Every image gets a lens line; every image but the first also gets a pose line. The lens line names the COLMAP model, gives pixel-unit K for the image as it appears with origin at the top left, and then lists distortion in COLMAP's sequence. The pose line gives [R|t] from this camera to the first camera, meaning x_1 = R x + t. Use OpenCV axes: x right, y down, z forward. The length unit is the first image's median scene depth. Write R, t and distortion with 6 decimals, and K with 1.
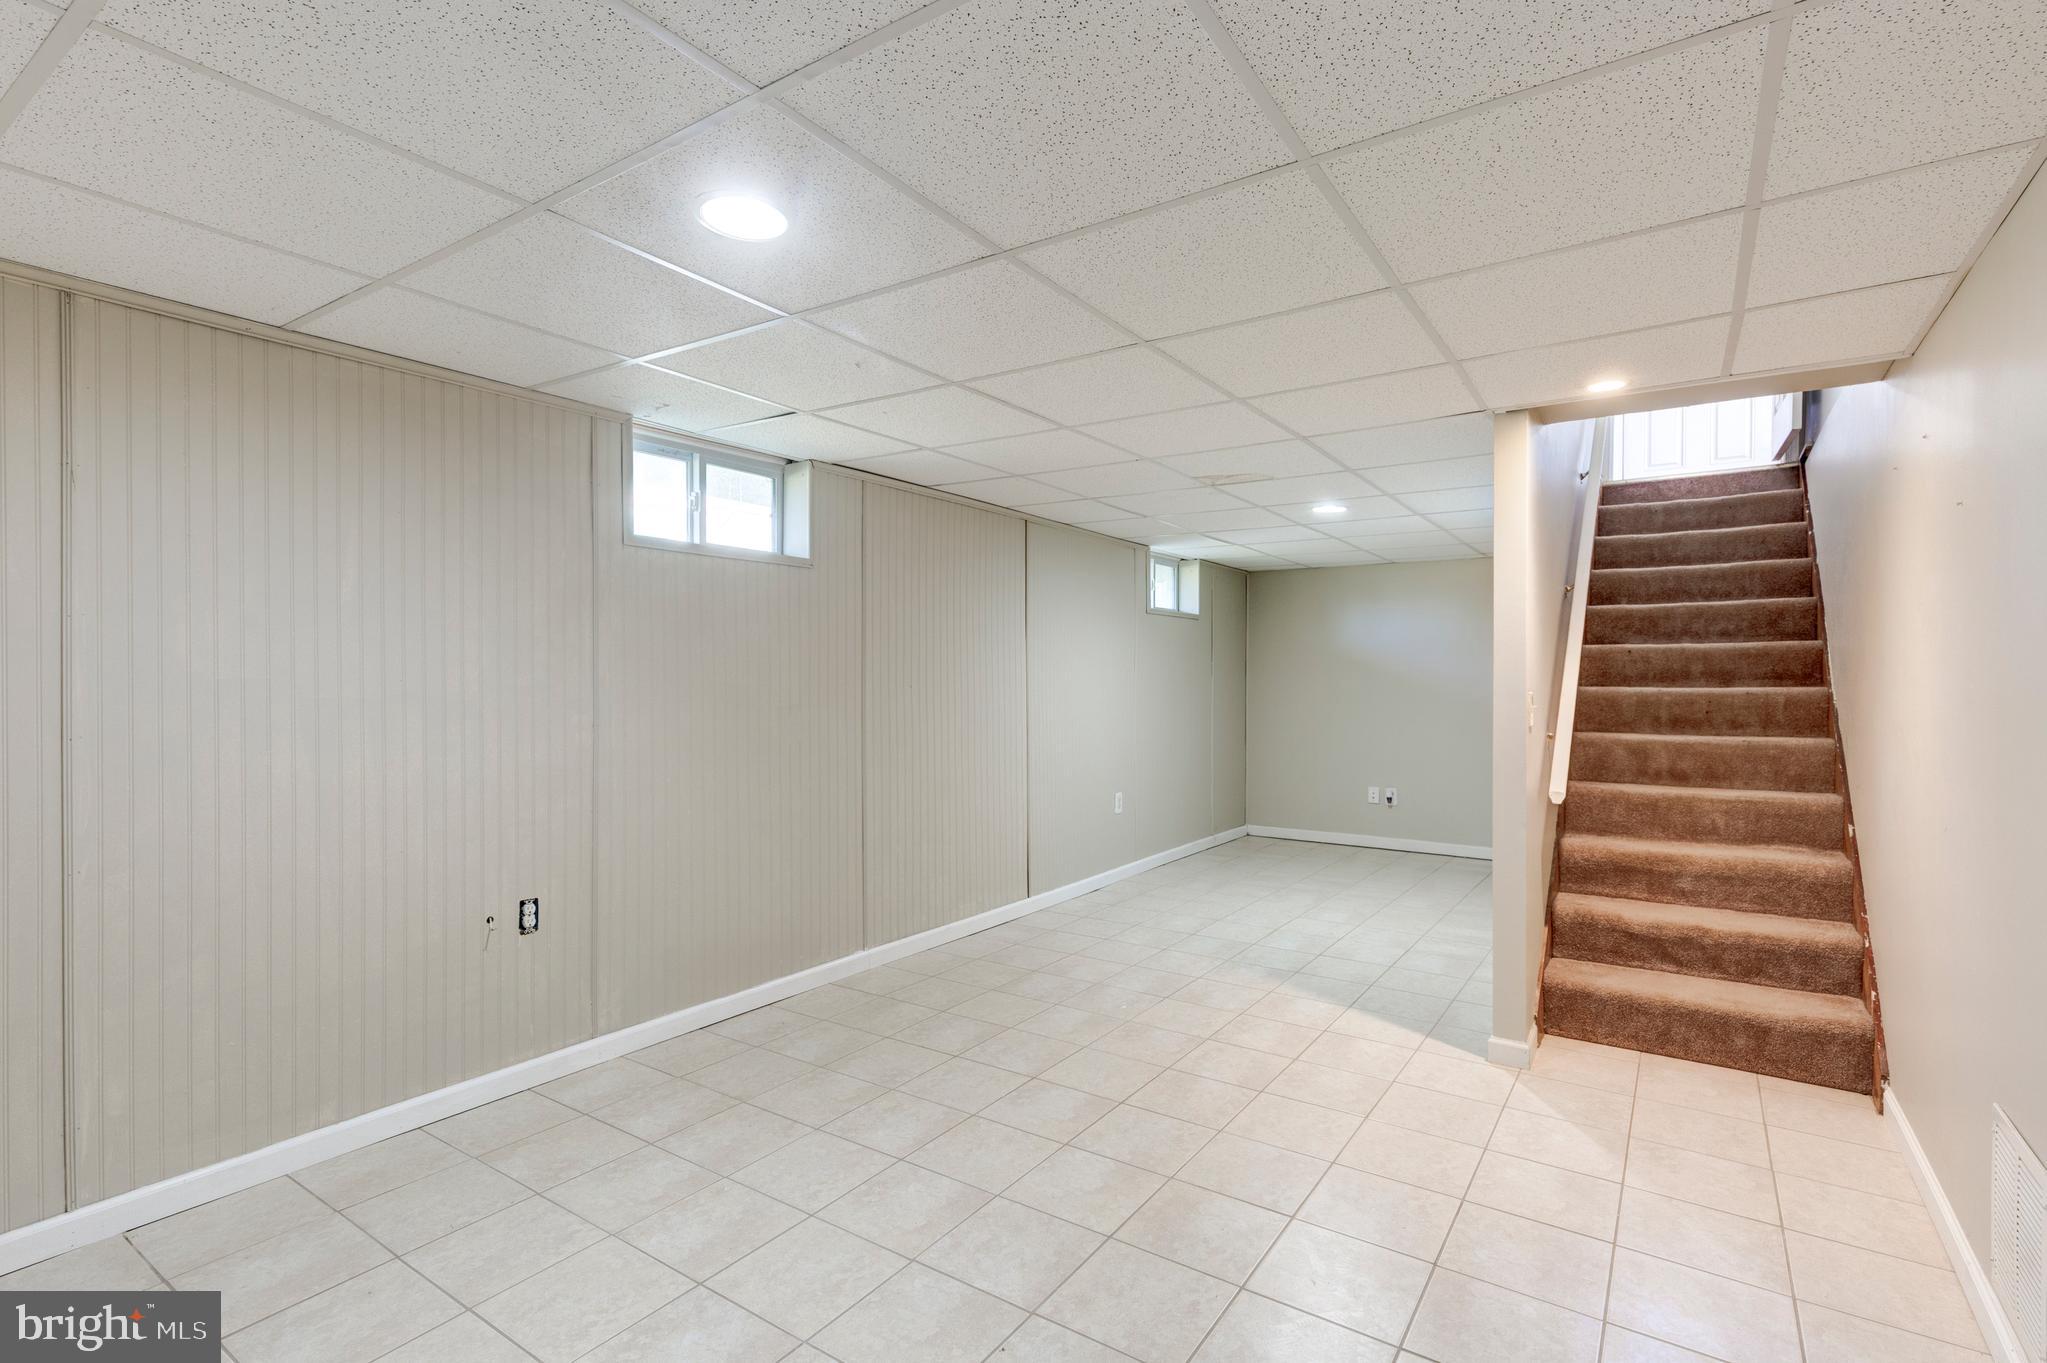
lens RADIAL K [[957.5, 0, 1031.4], [0, 957.5, 688.7], [0, 0, 1]] dist [0.004435, 0.000620]
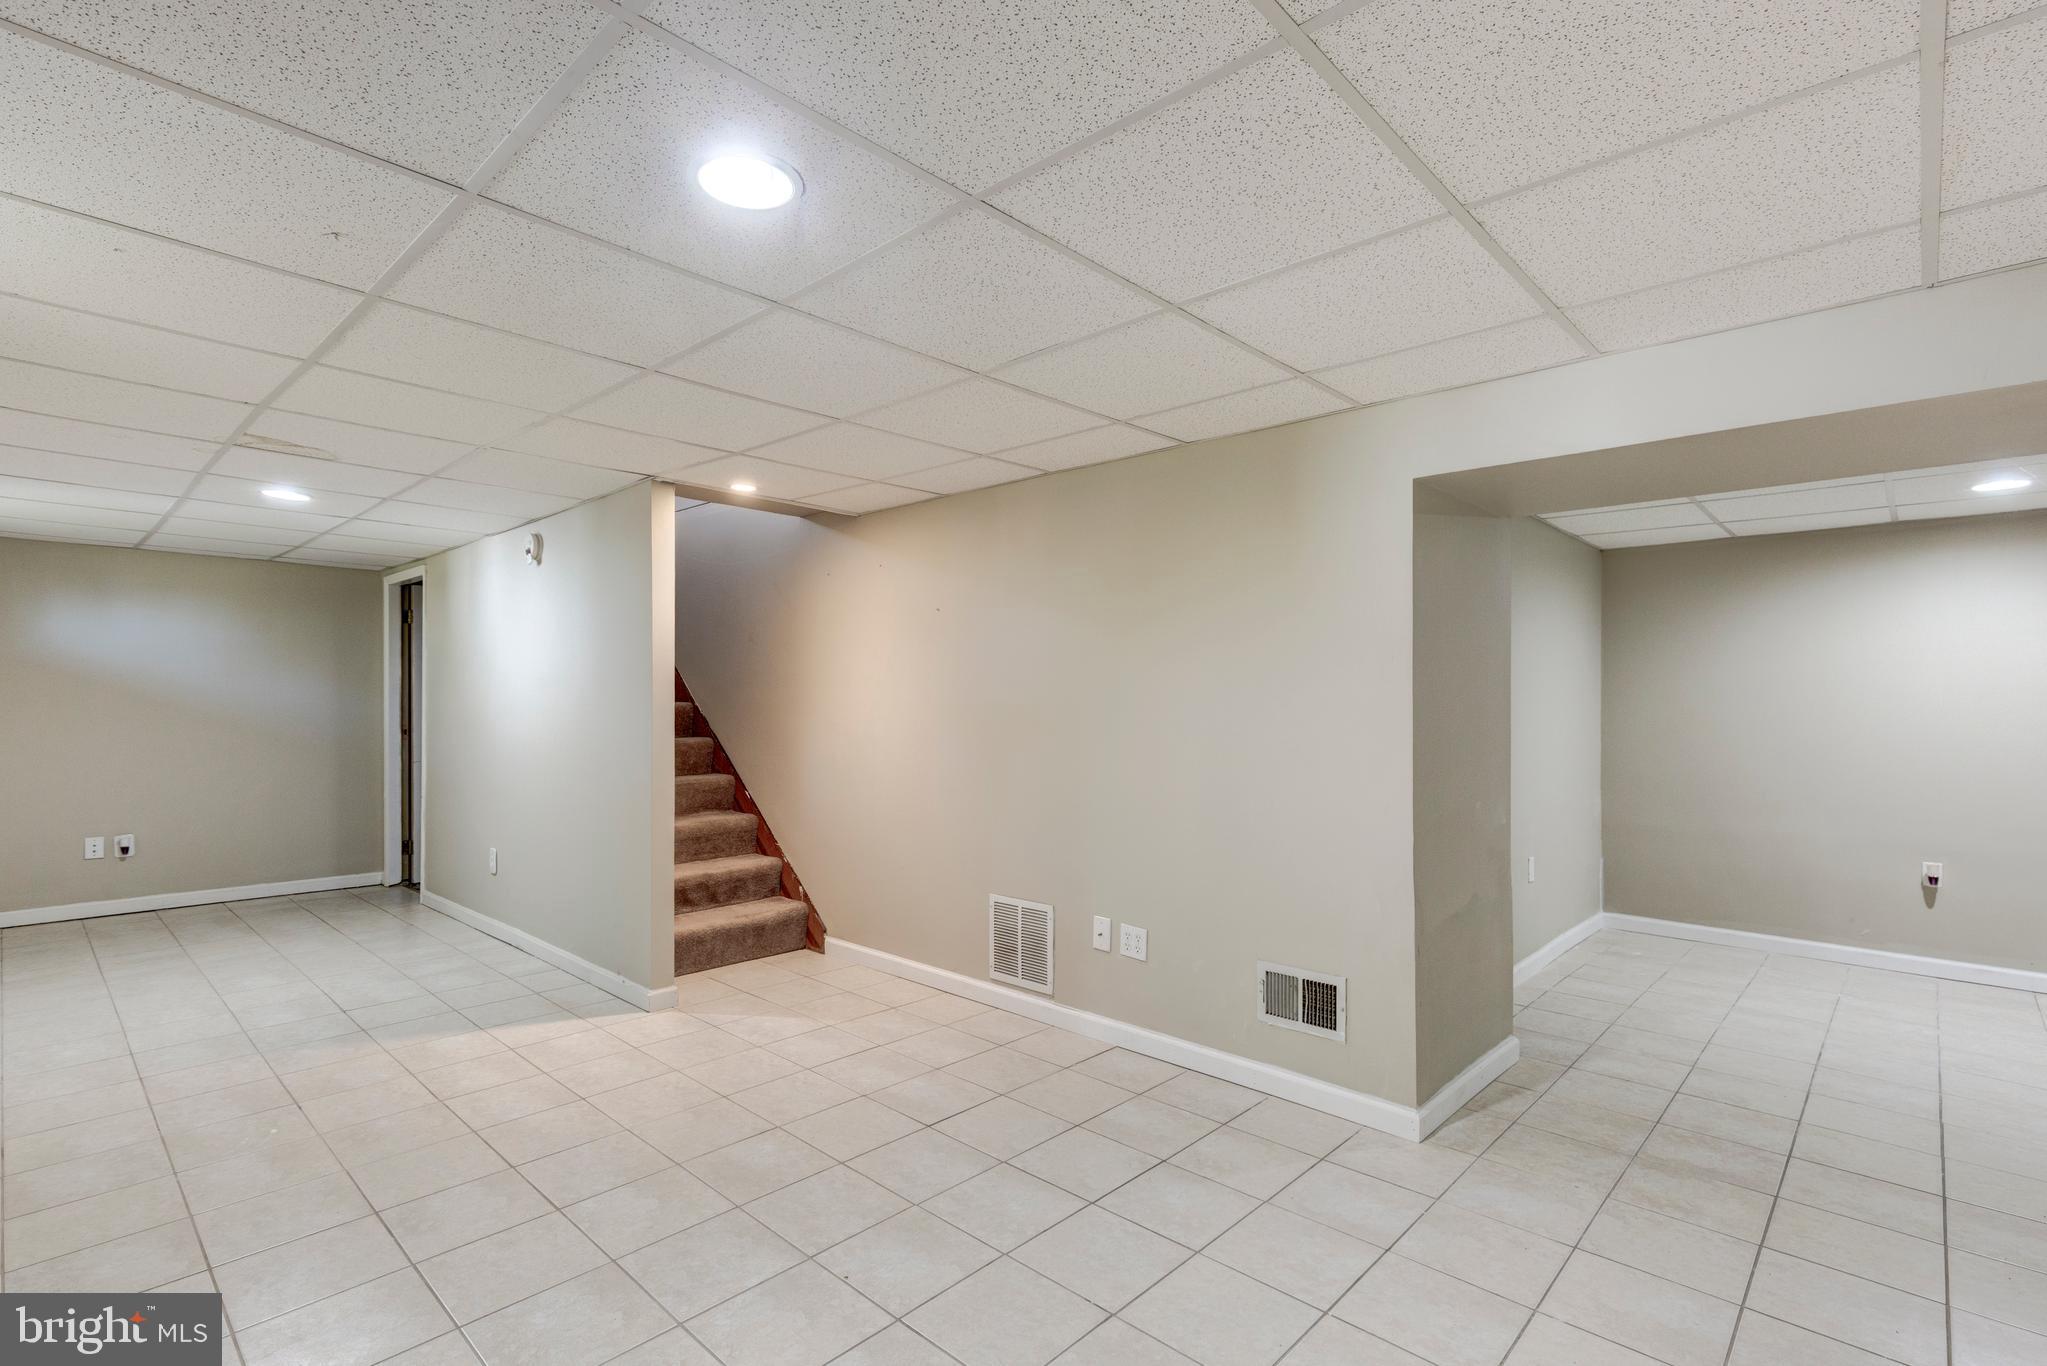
lens RADIAL K [[957.5, 0, 1031.4], [0, 957.5, 690.2], [0, 0, 1]] dist [0.004435, 0.000620]
pose [[0.150182, 0.007397, 0.988631, -0.627265], [0.007749, 0.999932, -0.008659, -0.002915], [-0.988628, 0.008962, 0.150115, 0.329107]]
